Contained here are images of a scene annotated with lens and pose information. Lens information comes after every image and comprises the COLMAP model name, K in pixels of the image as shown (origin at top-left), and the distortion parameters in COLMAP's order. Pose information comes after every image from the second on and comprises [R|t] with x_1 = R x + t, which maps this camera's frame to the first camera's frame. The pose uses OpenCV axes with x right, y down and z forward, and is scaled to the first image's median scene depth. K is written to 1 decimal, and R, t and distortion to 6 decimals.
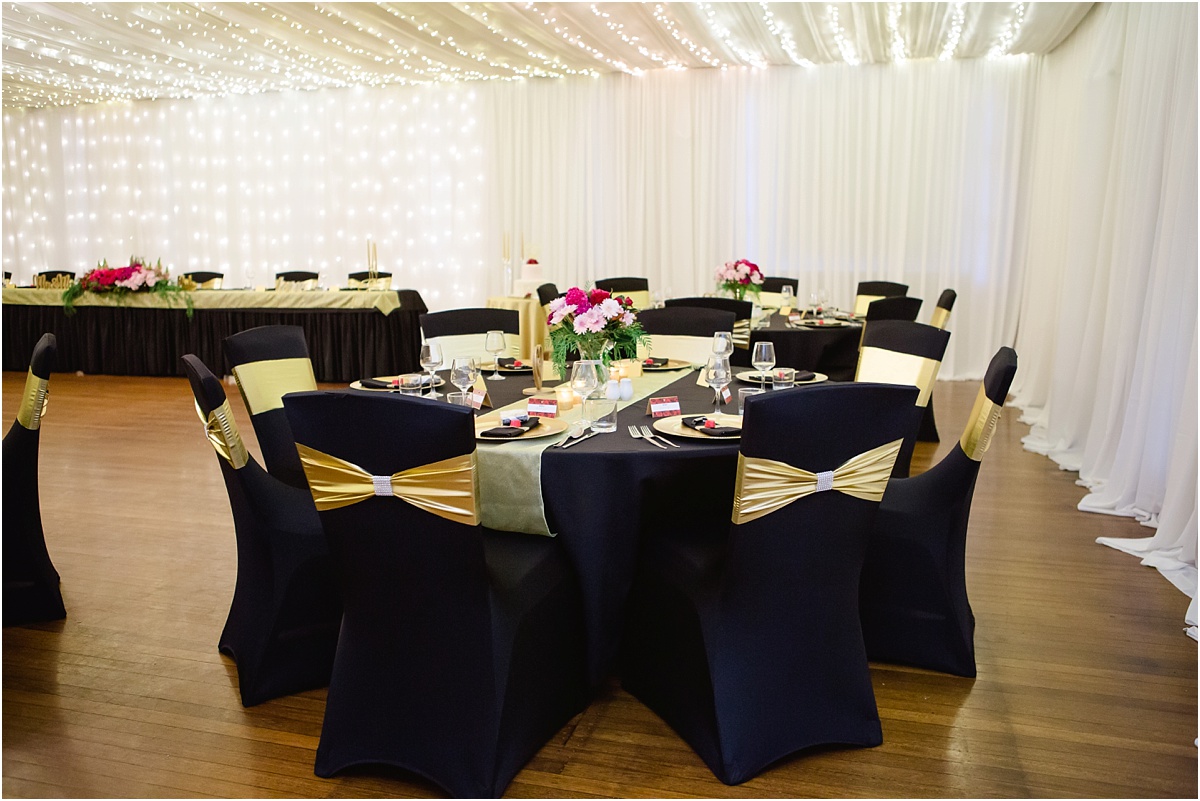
lens RADIAL K [[960.2, 0, 599.6], [0, 960.2, 404.8], [0, 0, 1]] dist [0.005922, 0.002138]
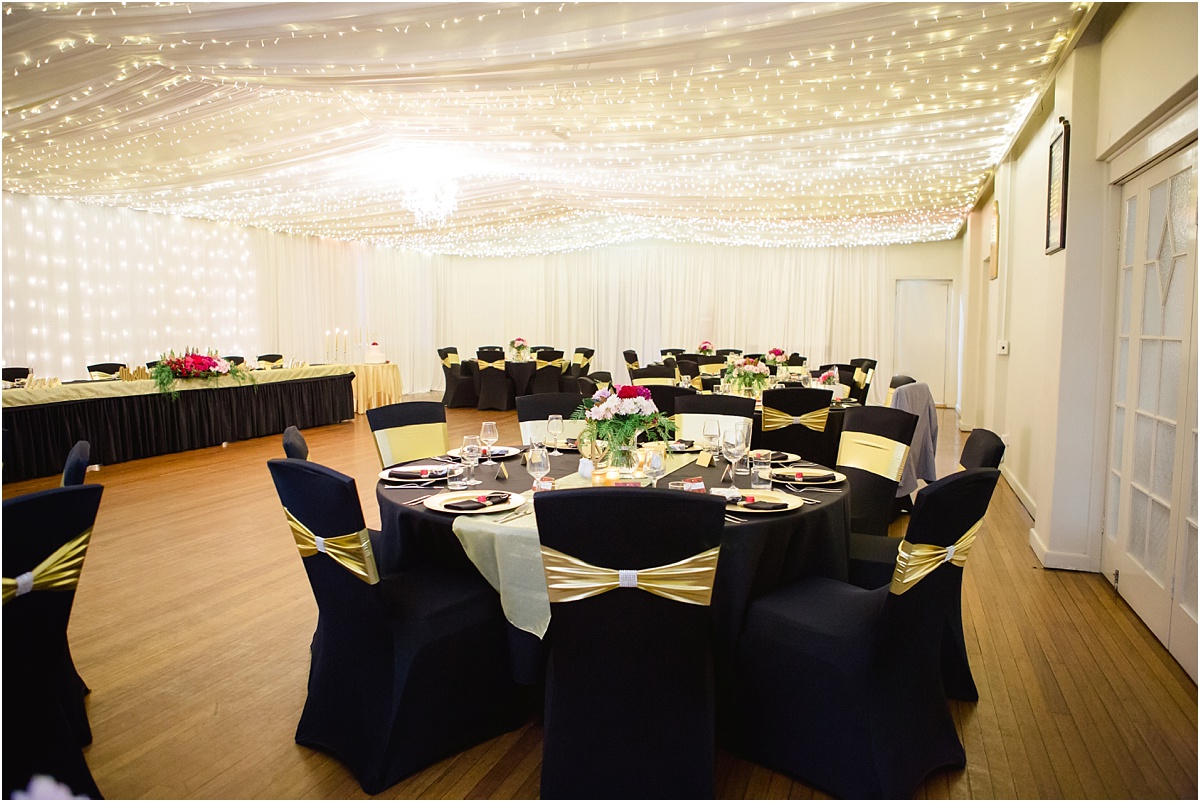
lens RADIAL K [[831.0, 0, 600.7], [0, 831.0, 399.6], [0, 0, 1]] dist [0.000953, 0.001092]
pose [[0.064475, -0.080731, 0.994648, -1.317391], [0.184864, 0.980437, 0.067594, -0.060934], [-0.980647, 0.179517, 0.078138, 0.399487]]
